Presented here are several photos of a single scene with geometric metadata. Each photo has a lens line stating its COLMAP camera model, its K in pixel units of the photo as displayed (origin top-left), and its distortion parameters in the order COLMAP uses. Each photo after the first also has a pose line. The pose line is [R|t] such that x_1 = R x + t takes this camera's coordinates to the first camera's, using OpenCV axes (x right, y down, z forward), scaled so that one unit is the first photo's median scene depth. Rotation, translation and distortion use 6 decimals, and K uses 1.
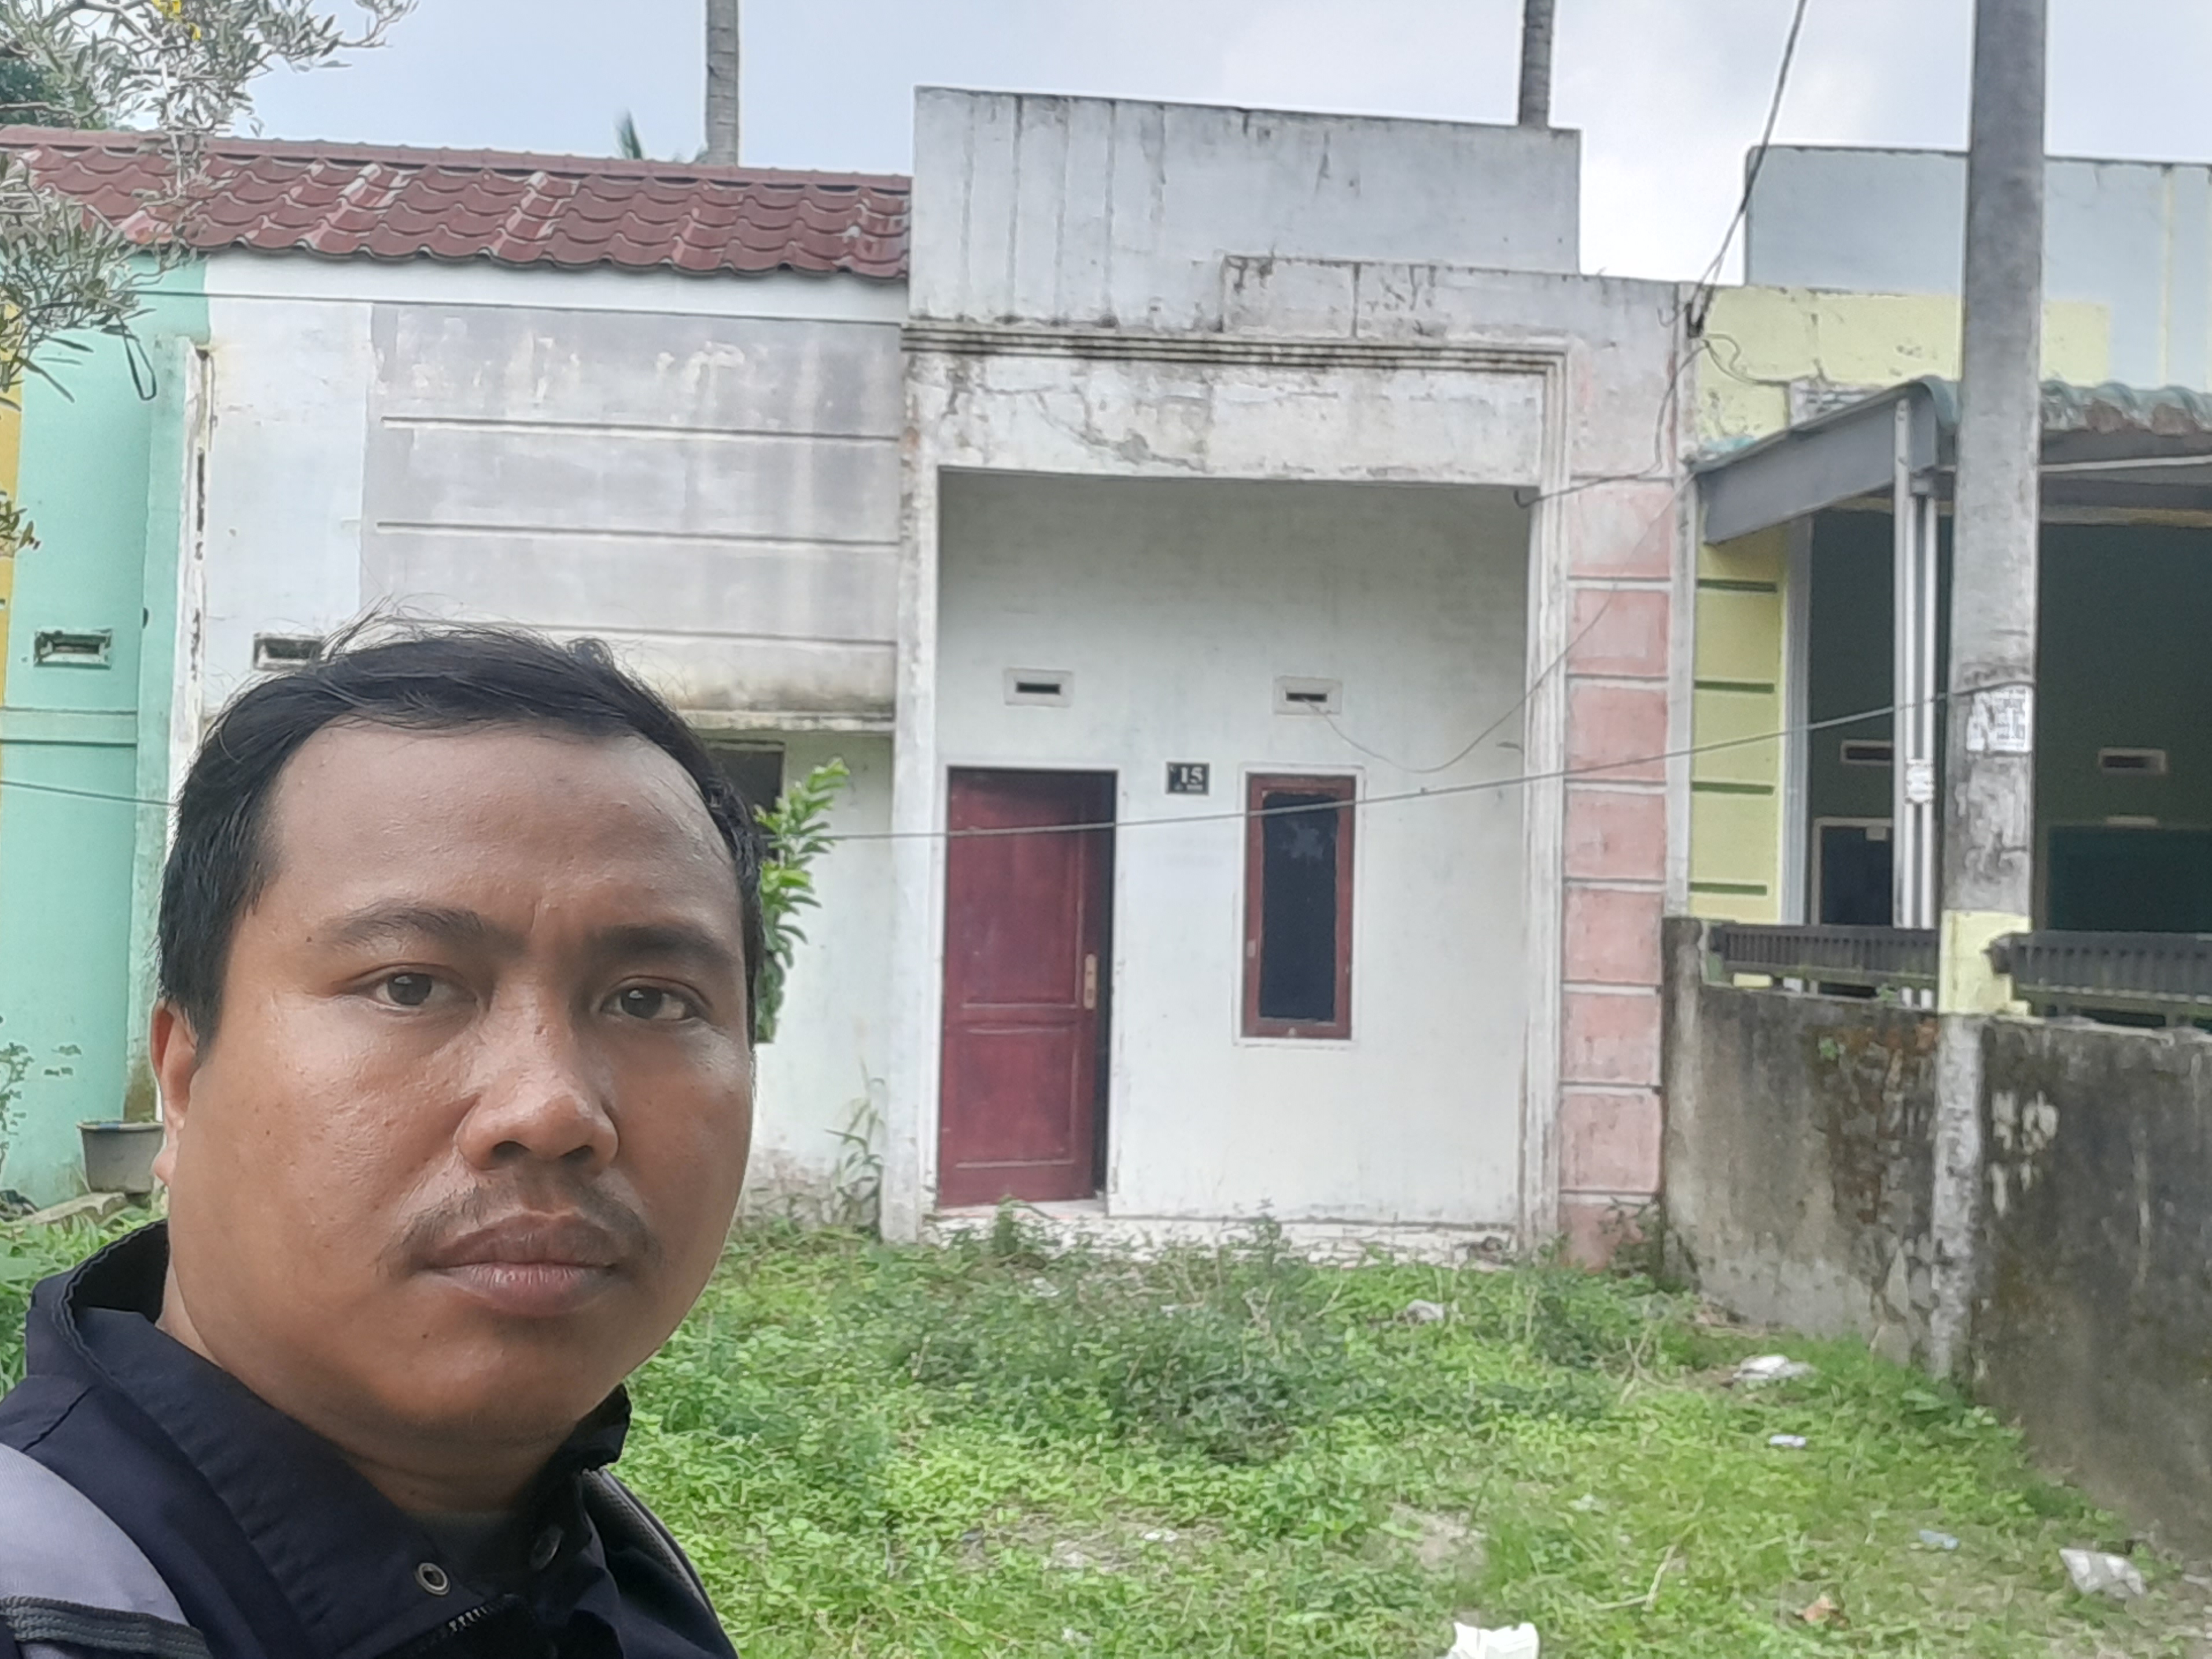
lens RADIAL K [[2045.9, 0, 1106.0], [0, 2045.9, 829.5], [0, 0, 1]] dist [0.130859, -0.290114]
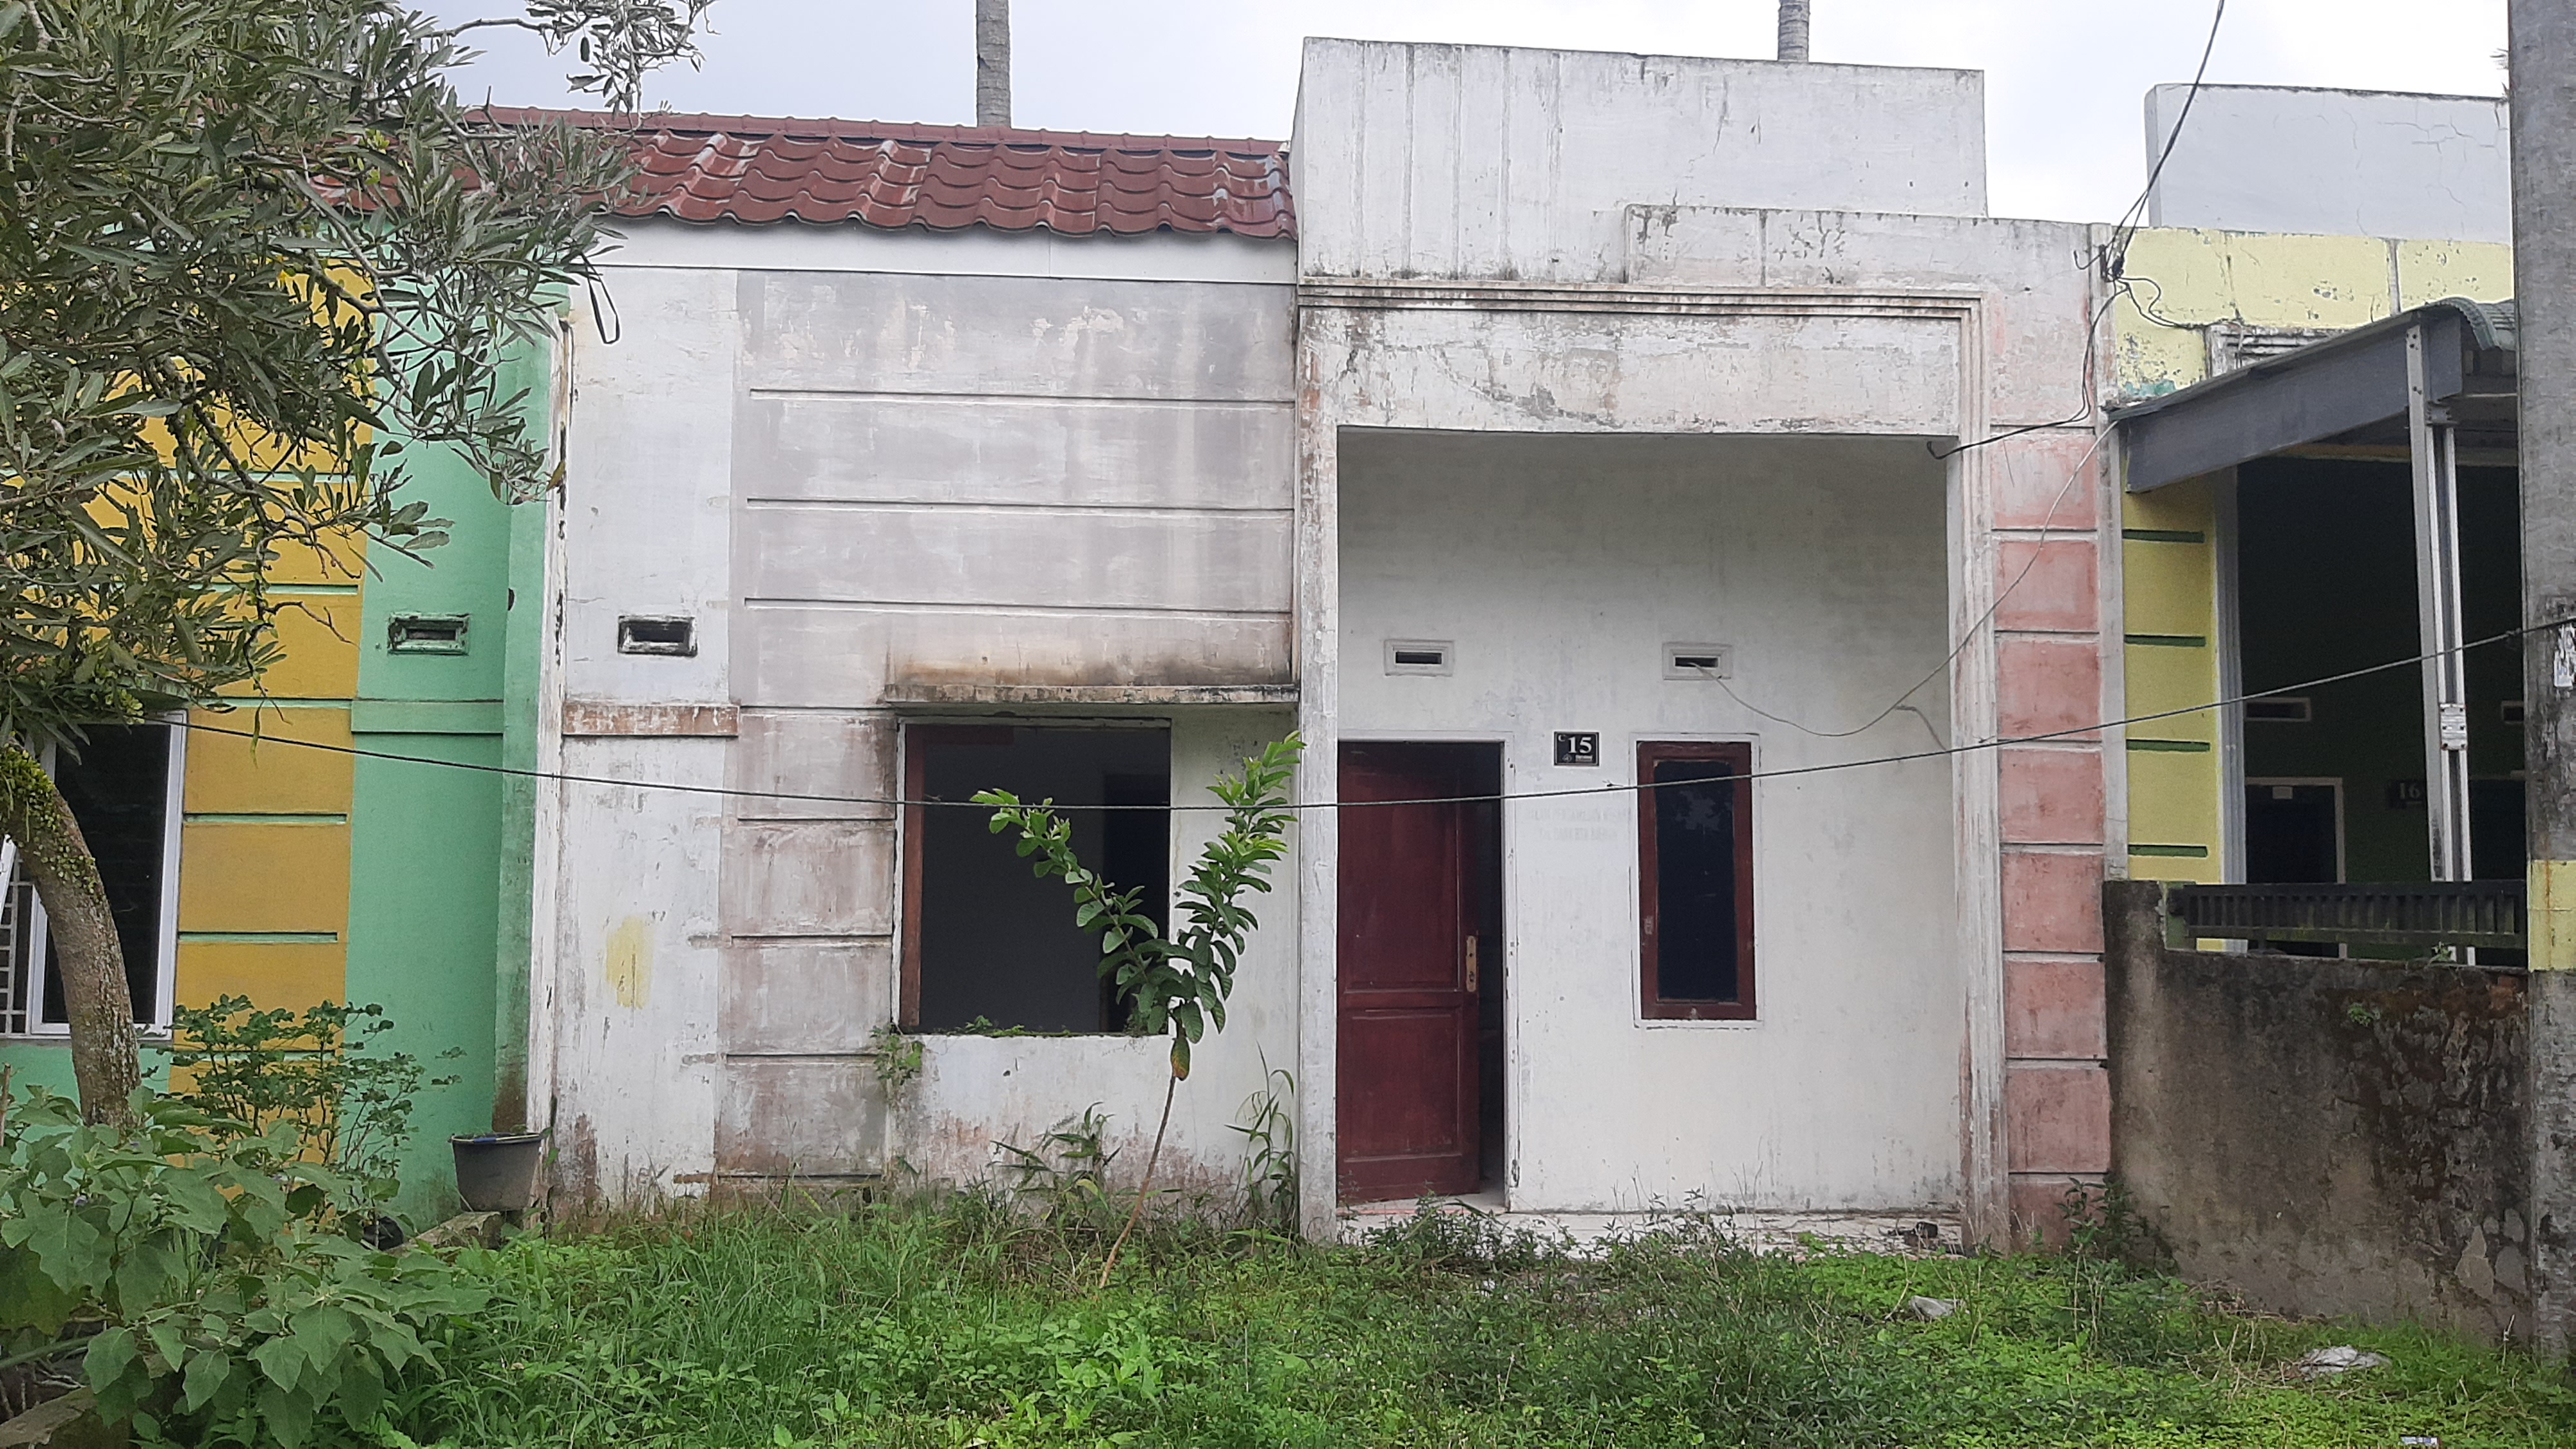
lens RADIAL K [[2020.7, 0, 1335.9], [0, 2020.7, 743.7], [0, 0, 1]] dist [0.103359, -0.187005]
pose [[0.999637, -0.020518, 0.017459, -0.100131], [0.021163, 0.999069, -0.037594, 0.006713], [-0.016671, 0.037949, 0.999141, 0.059326]]
